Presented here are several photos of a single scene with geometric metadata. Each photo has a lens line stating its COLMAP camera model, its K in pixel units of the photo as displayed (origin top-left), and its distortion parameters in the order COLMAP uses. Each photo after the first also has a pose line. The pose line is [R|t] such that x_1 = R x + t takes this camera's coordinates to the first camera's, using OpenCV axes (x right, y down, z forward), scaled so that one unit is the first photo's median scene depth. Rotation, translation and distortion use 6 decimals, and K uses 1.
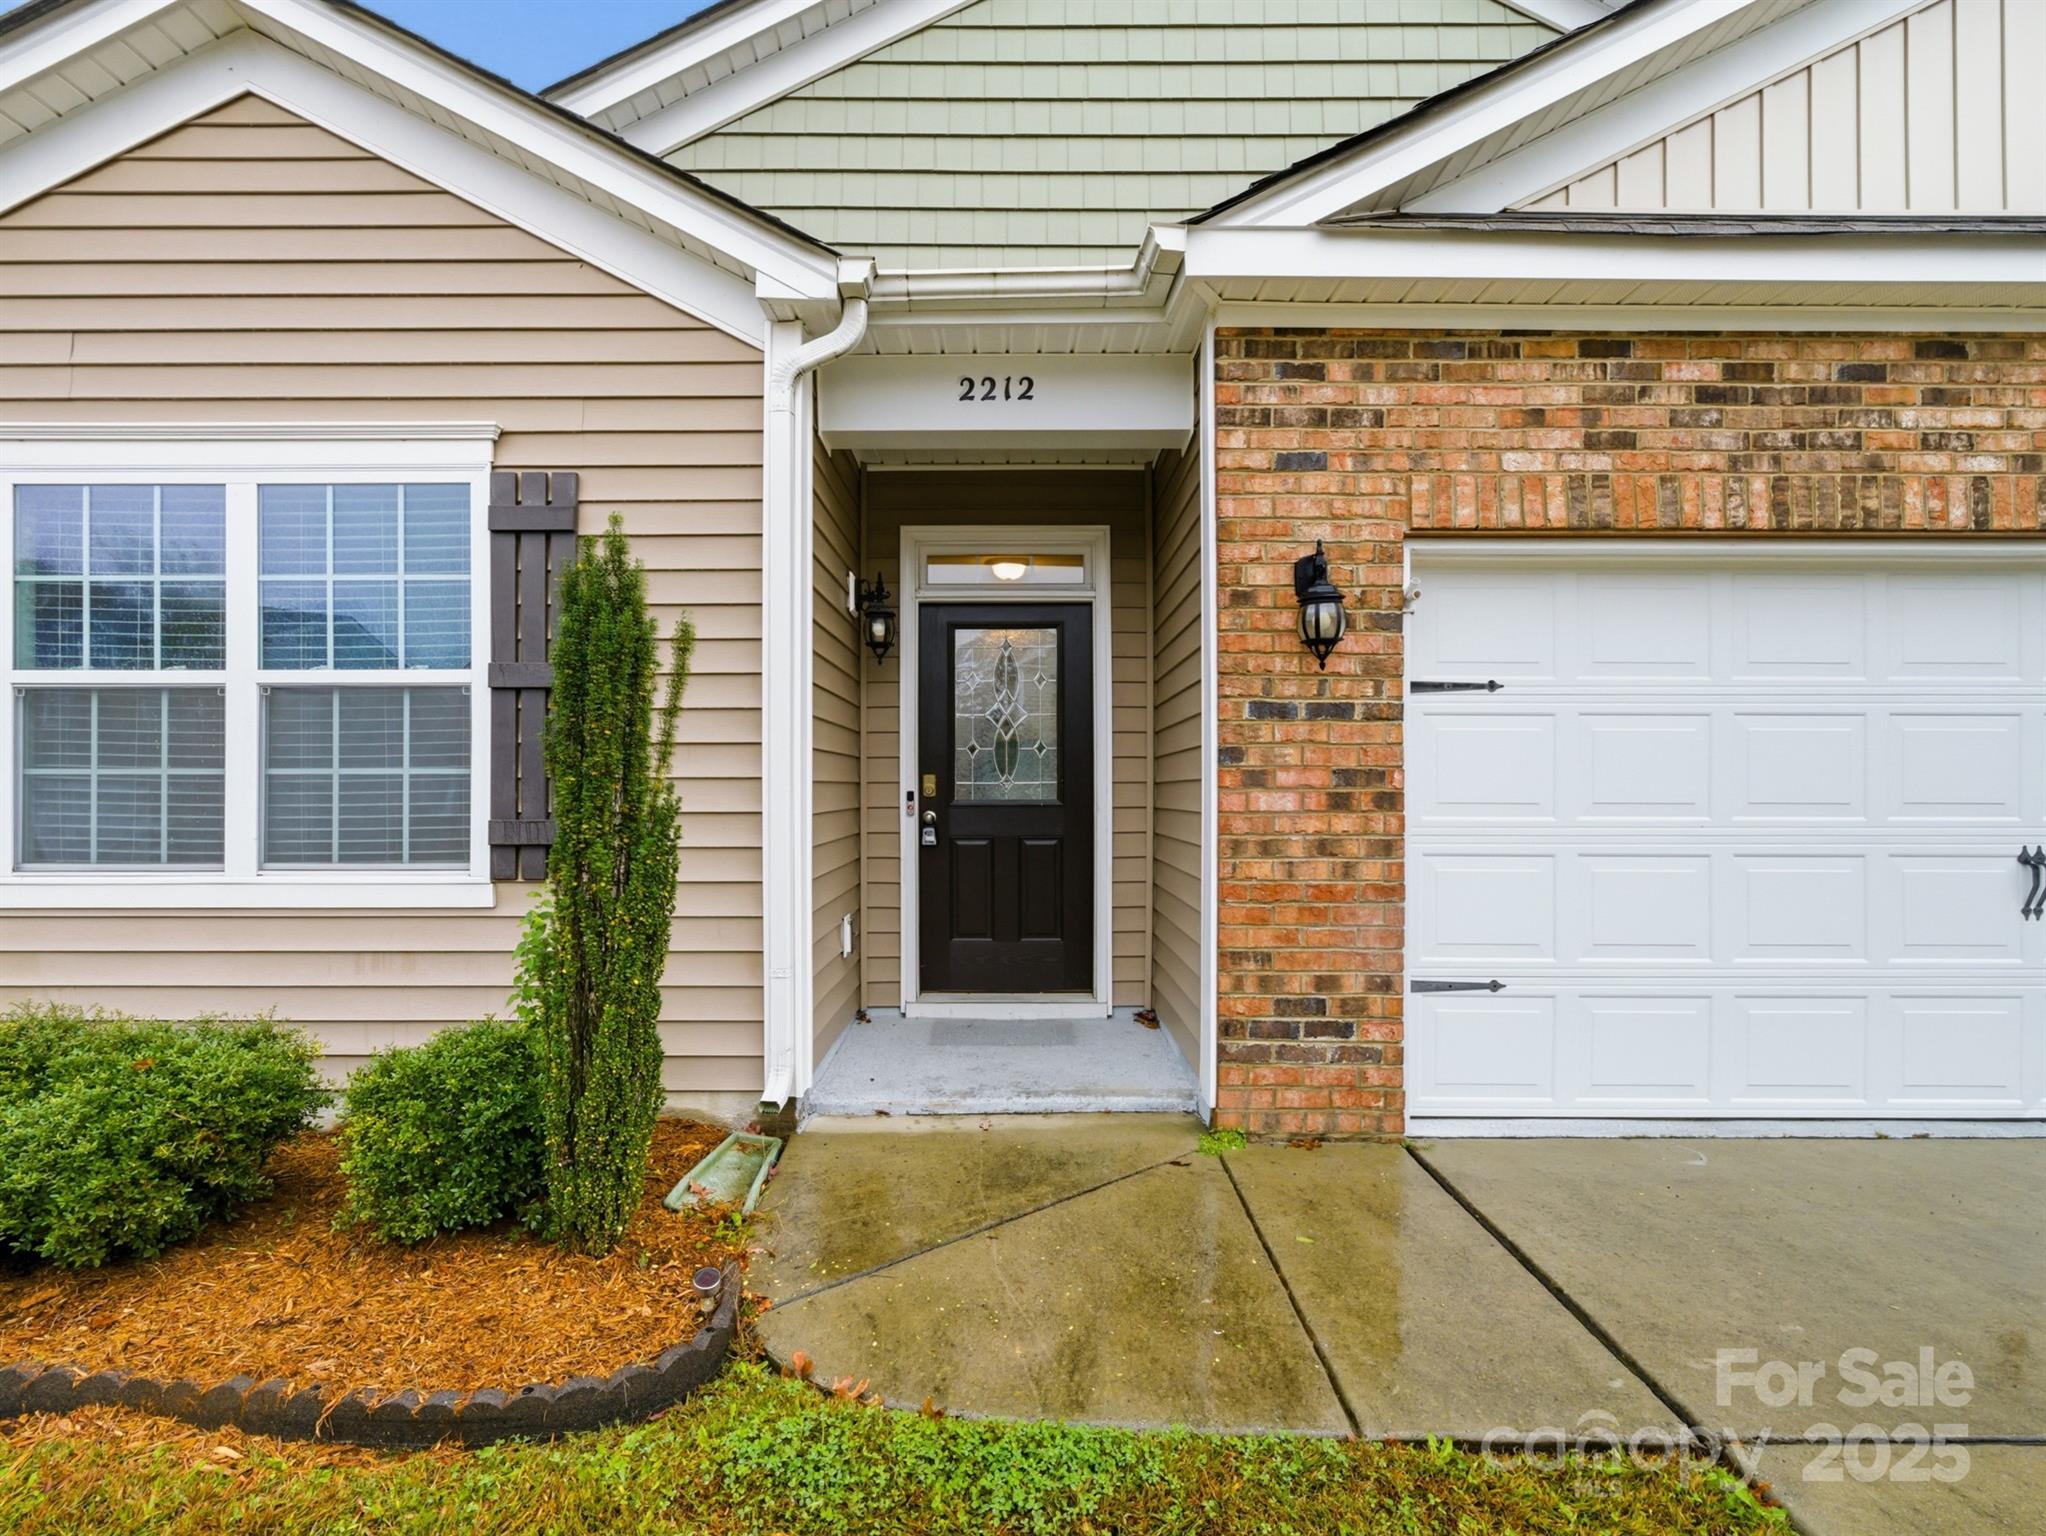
lens RADIAL K [[992.4, 0, 1013.2], [0, 992.4, 771.2], [0, 0, 1]] dist [-0.000477, -0.000514]
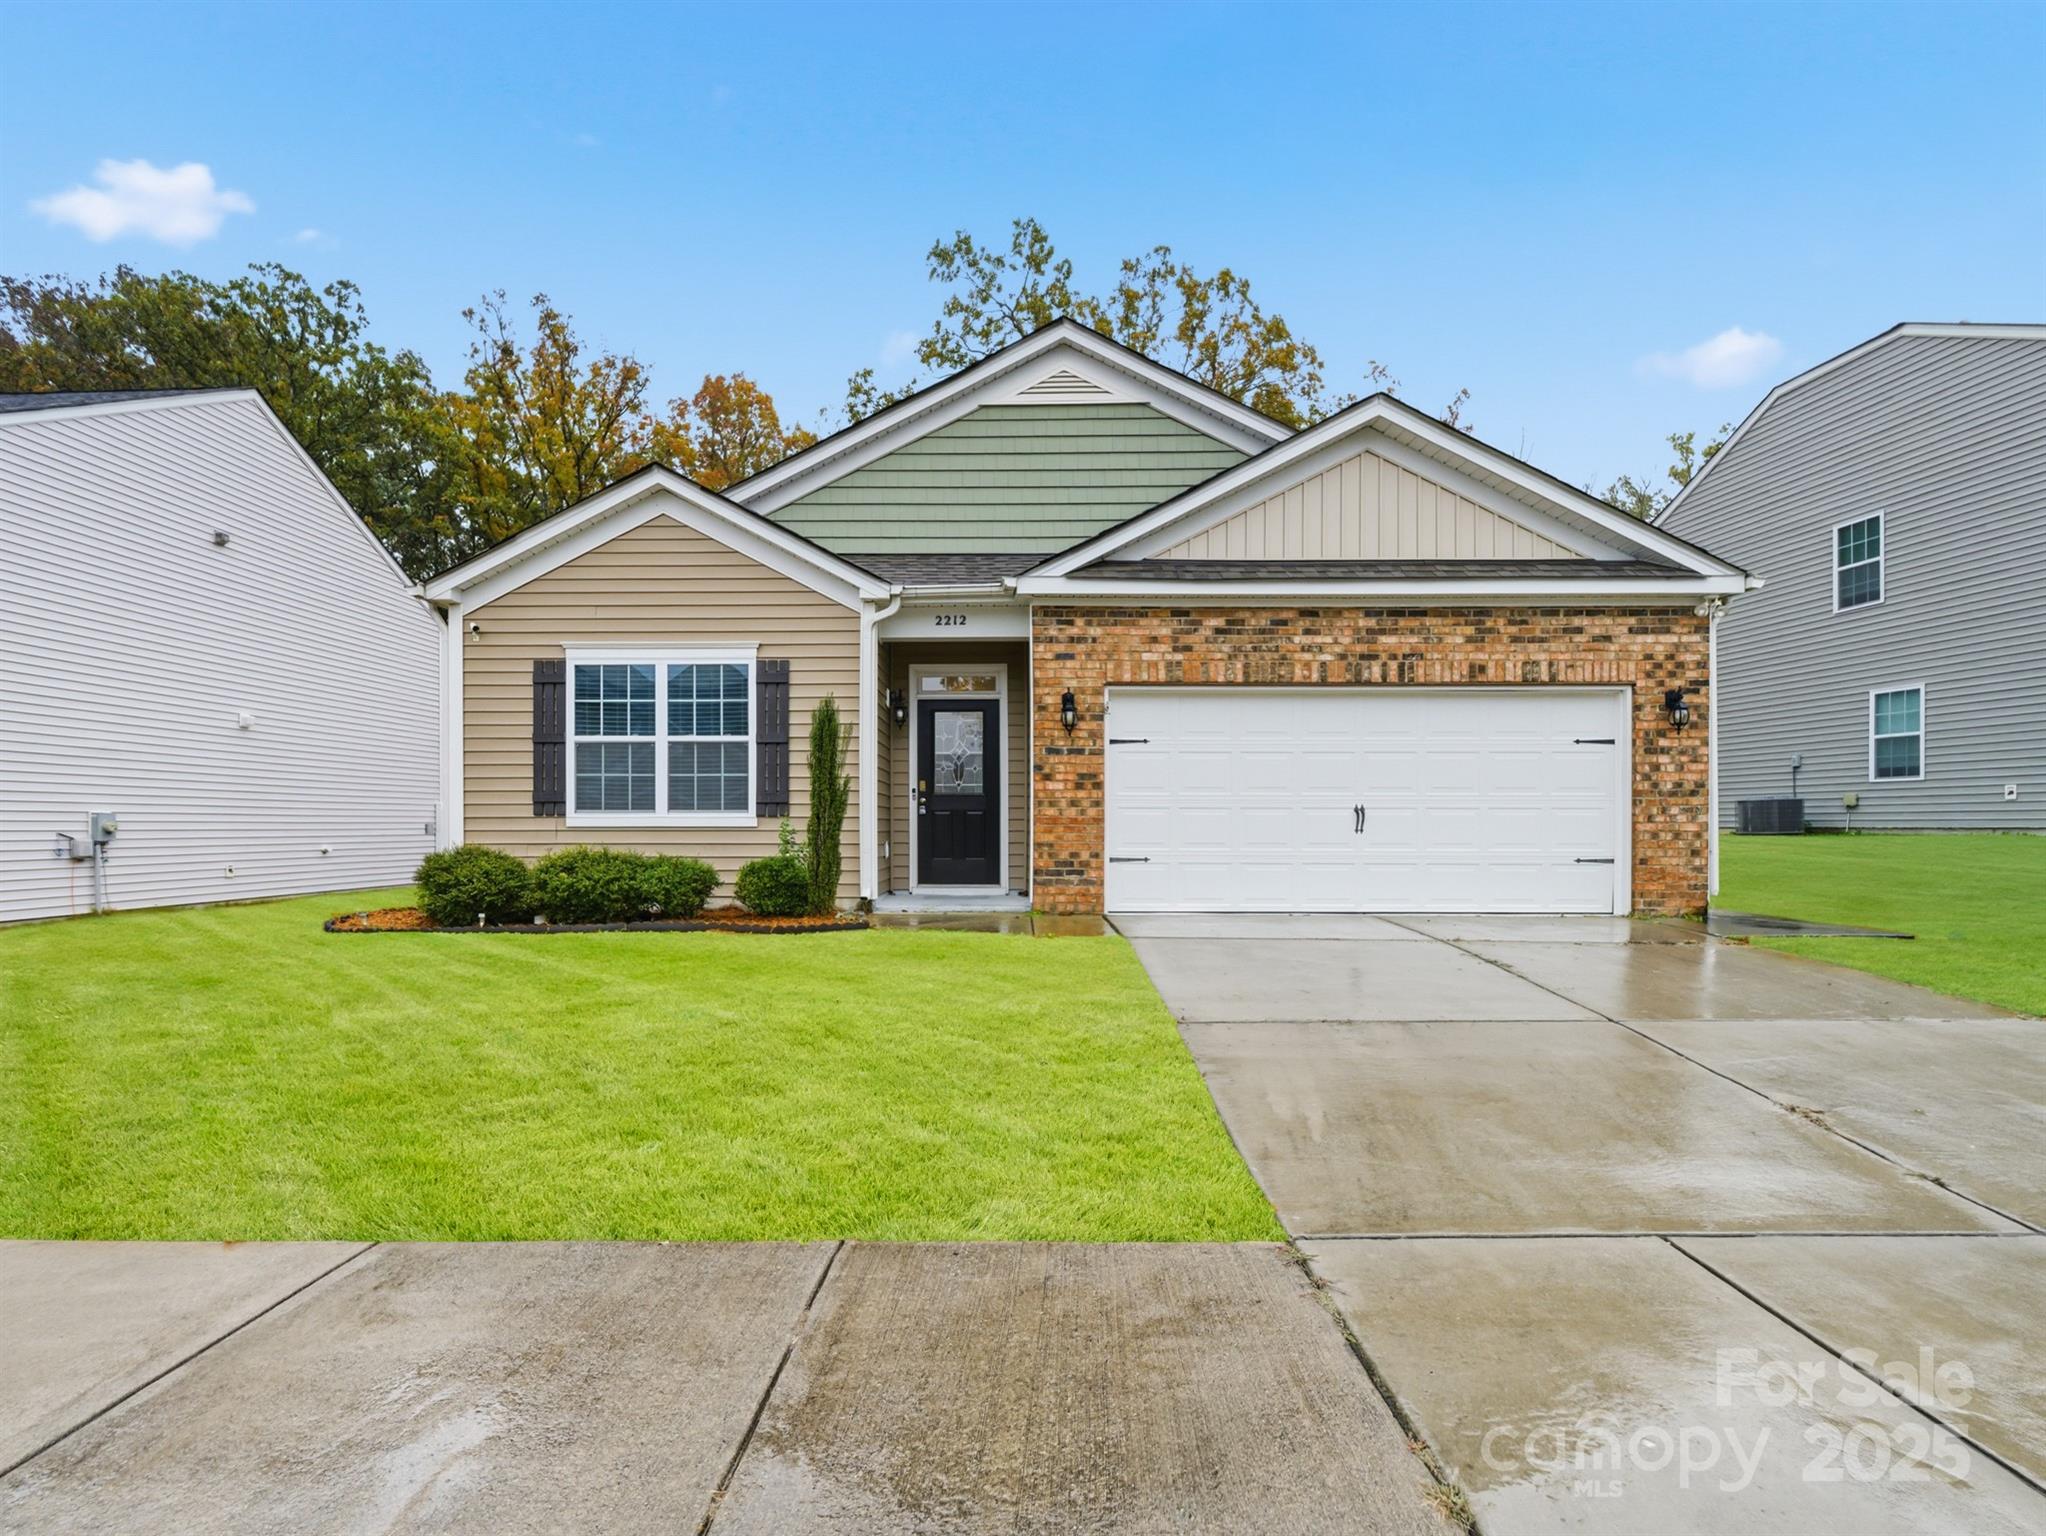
lens RADIAL K [[992.4, 0, 1013.2], [0, 992.4, 771.2], [0, 0, 1]] dist [-0.000477, -0.000514]
pose [[0.999959, -0.000610, 0.009052, 0.129216], [0.000932, 0.999367, -0.035574, 0.084706], [-0.009025, 0.035581, 0.999326, -1.614494]]
